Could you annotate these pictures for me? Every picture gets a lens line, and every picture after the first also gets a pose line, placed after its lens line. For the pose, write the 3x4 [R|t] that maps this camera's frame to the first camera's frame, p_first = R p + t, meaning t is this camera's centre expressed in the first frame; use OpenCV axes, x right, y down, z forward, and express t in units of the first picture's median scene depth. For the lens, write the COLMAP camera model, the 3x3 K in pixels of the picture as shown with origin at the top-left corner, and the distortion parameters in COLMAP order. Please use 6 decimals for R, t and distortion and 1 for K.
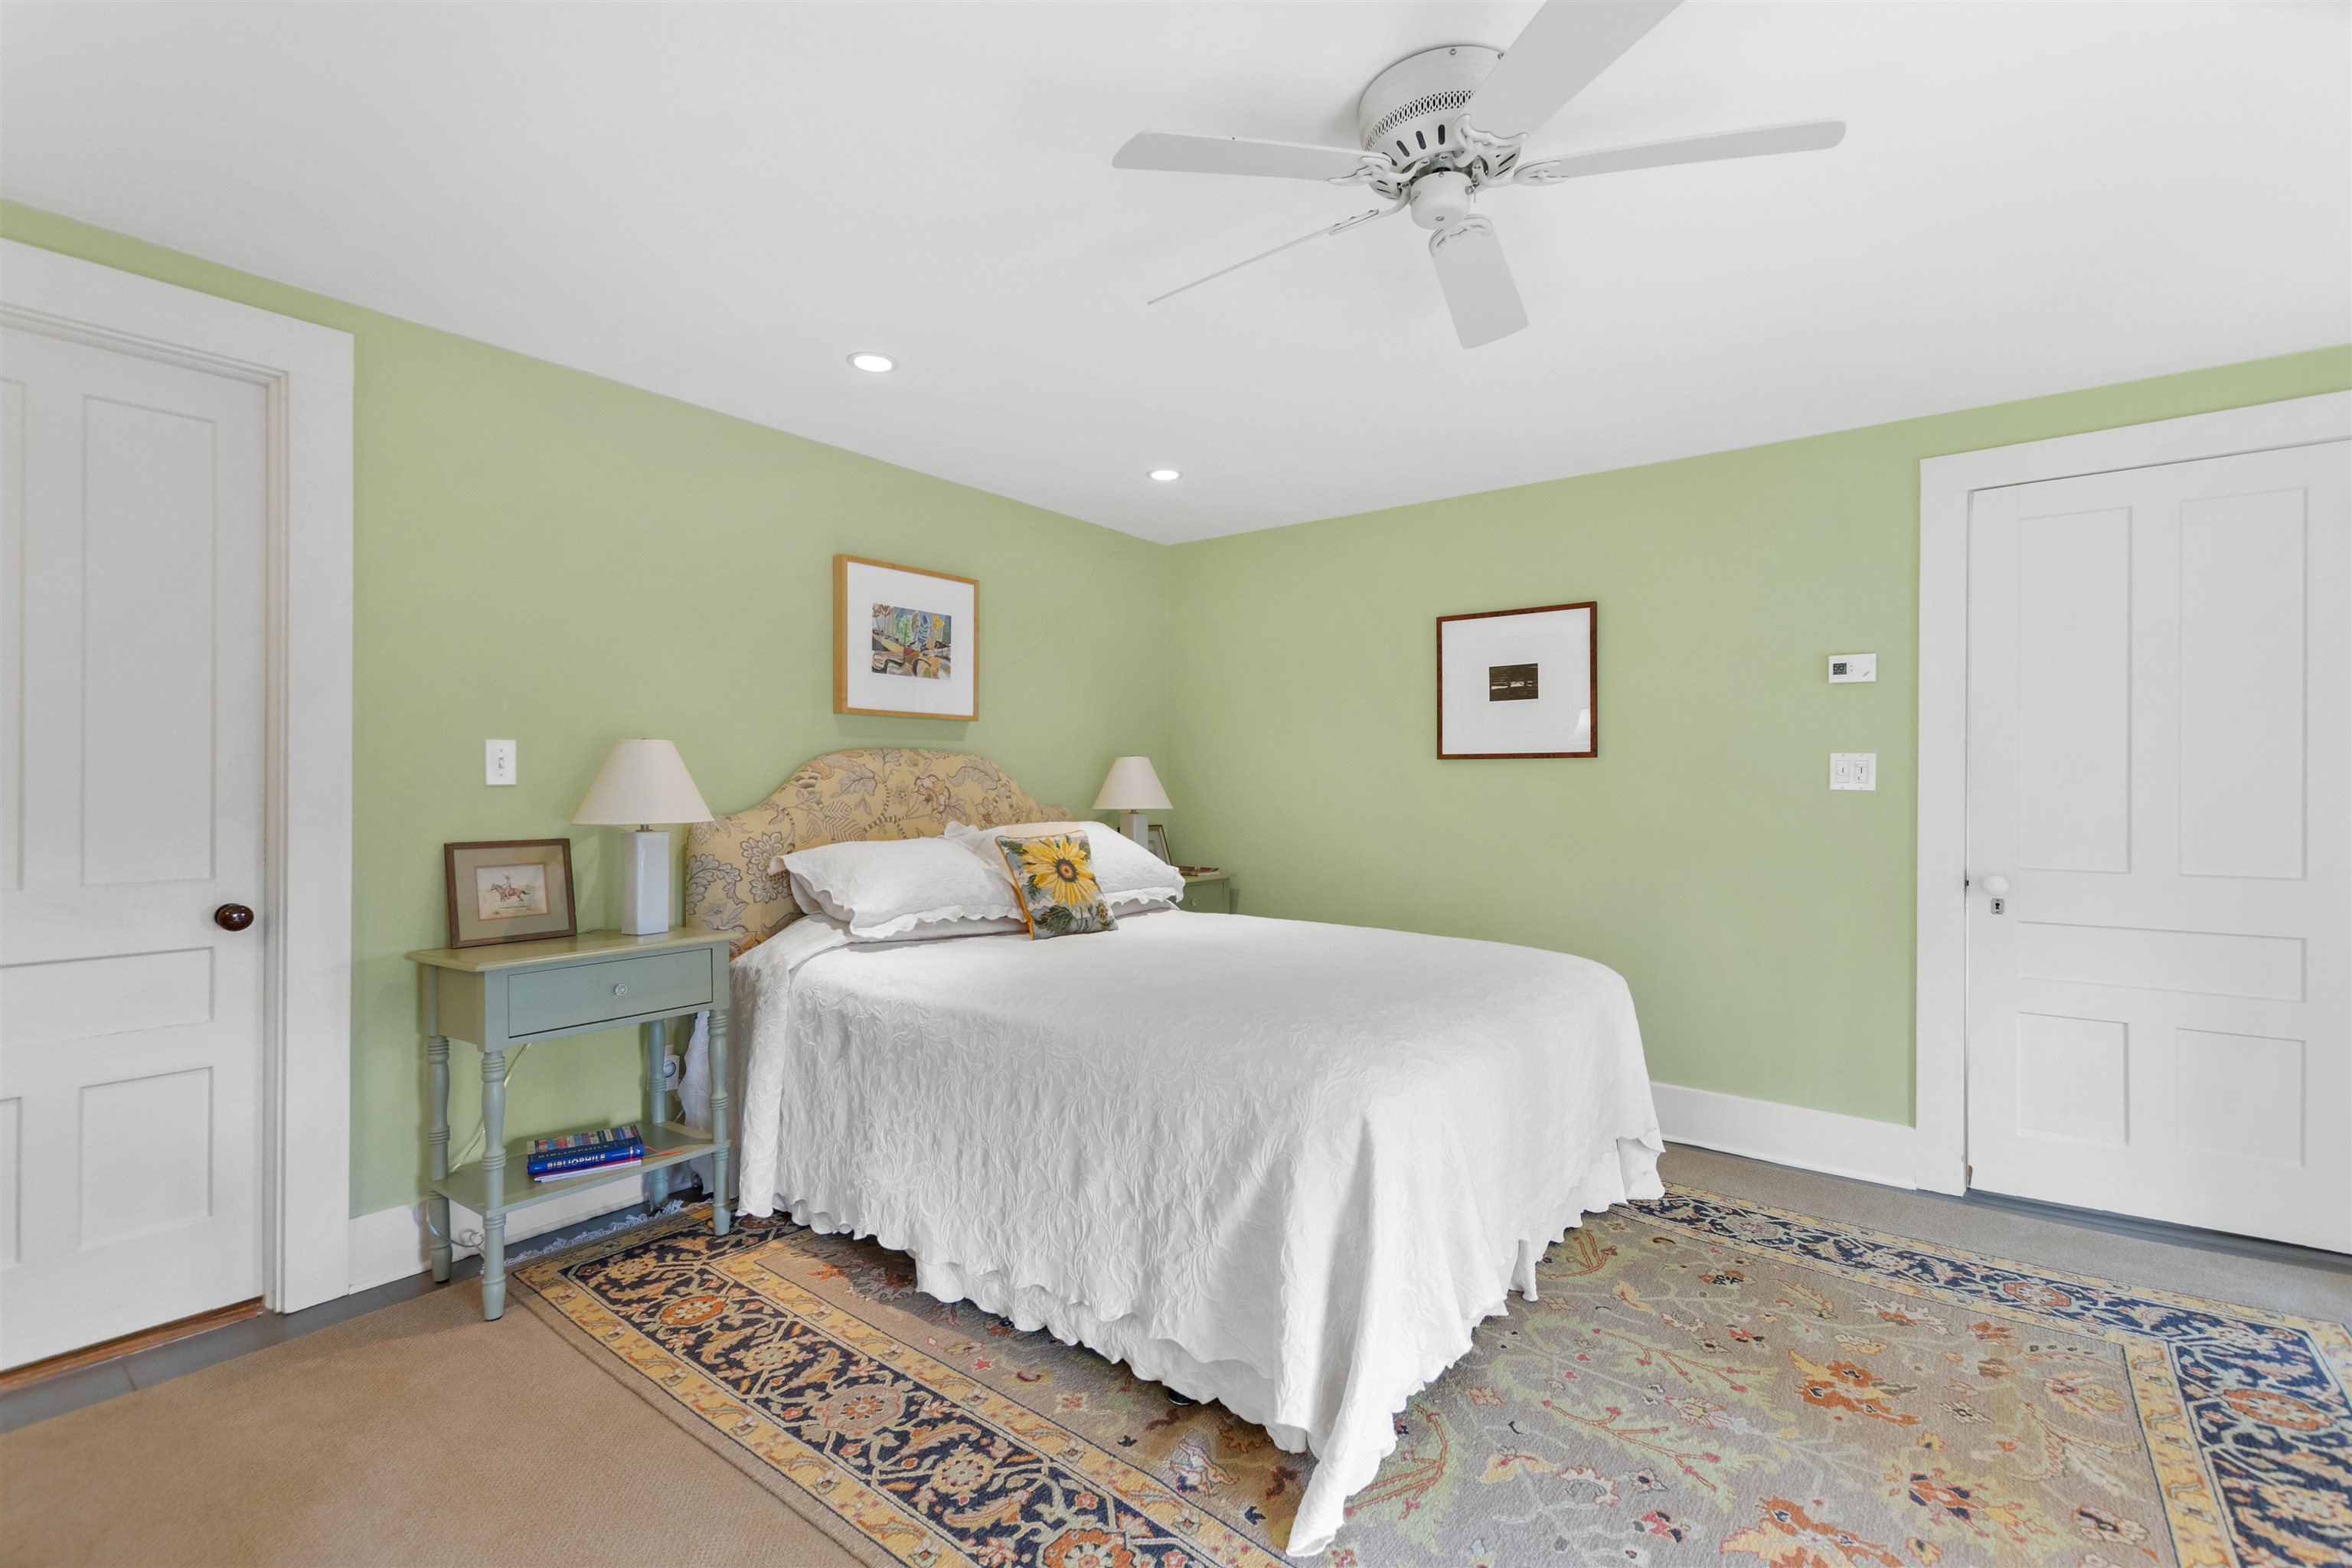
lens RADIAL K [[1020.4, 0, 1176.2], [0, 1020.4, 783.2], [0, 0, 1]] dist [0.003859, -0.000593]
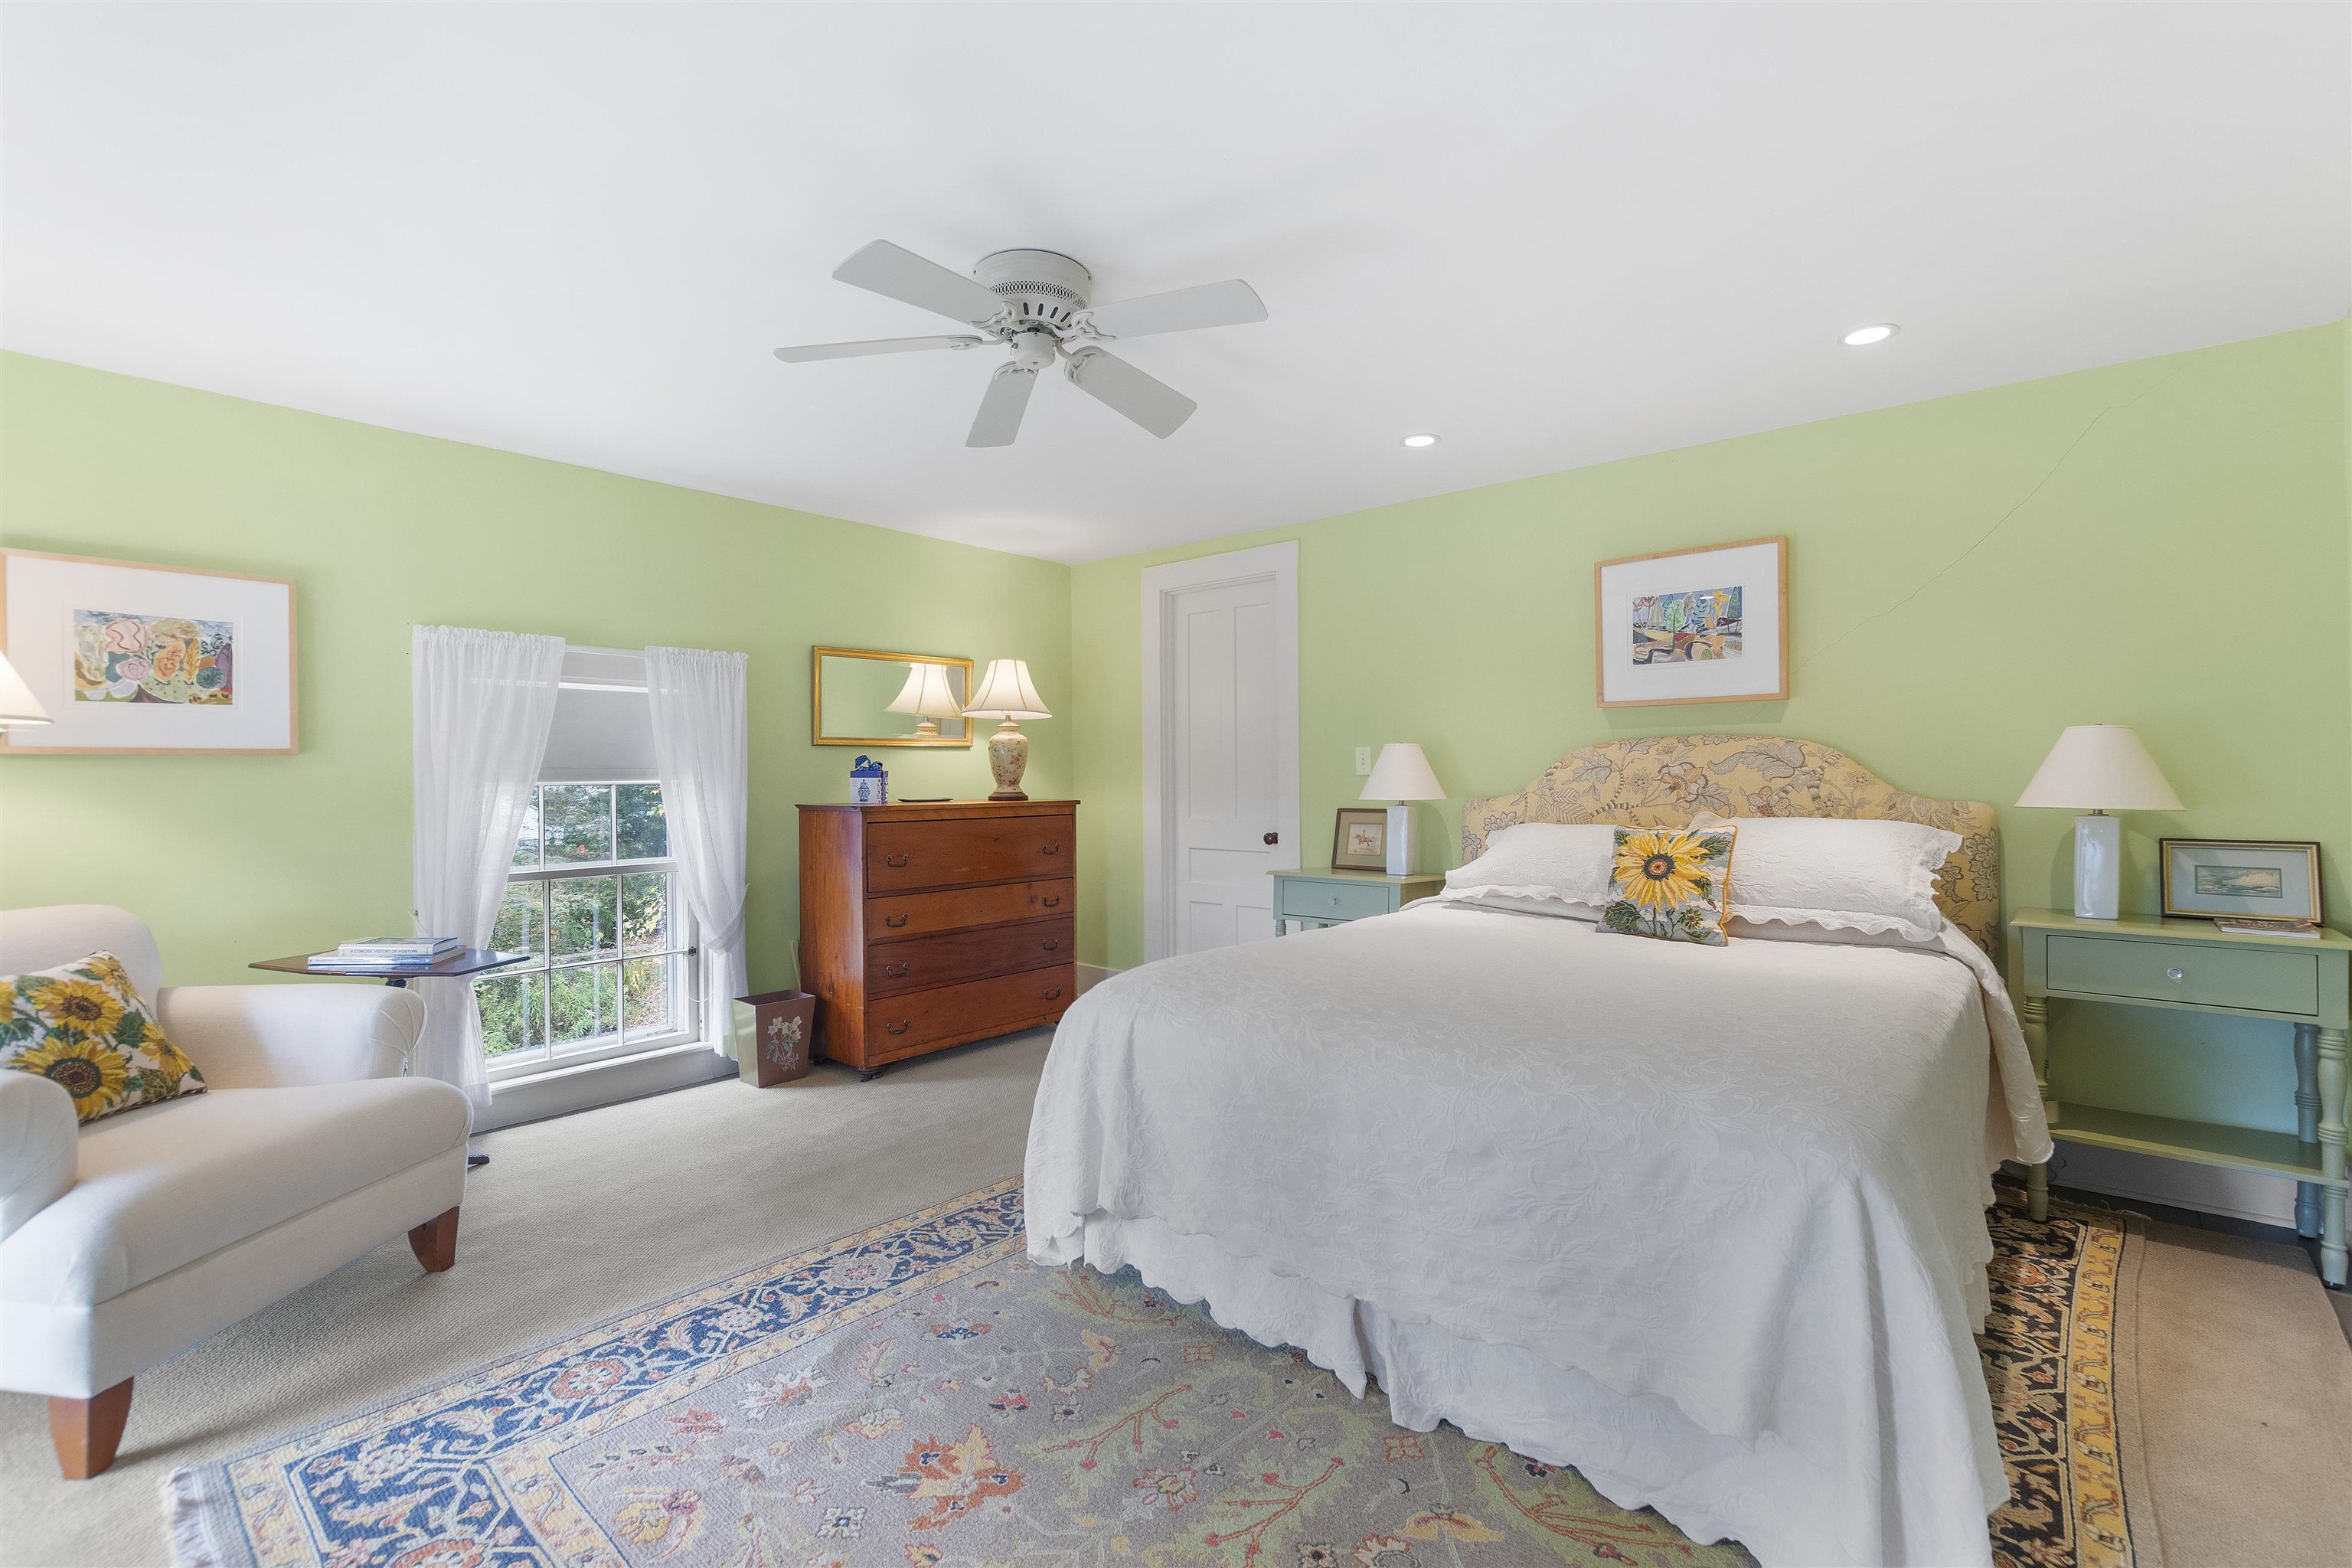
lens RADIAL K [[1020.4, 0, 1175.6], [0, 1020.4, 777.5], [0, 0, 1]] dist [0.003859, -0.000593]
pose [[-0.033886, -0.004106, -0.999417, 0.771120], [0.000529, 0.999991, -0.004126, 0.010246], [0.999426, -0.000669, -0.033883, 0.580670]]
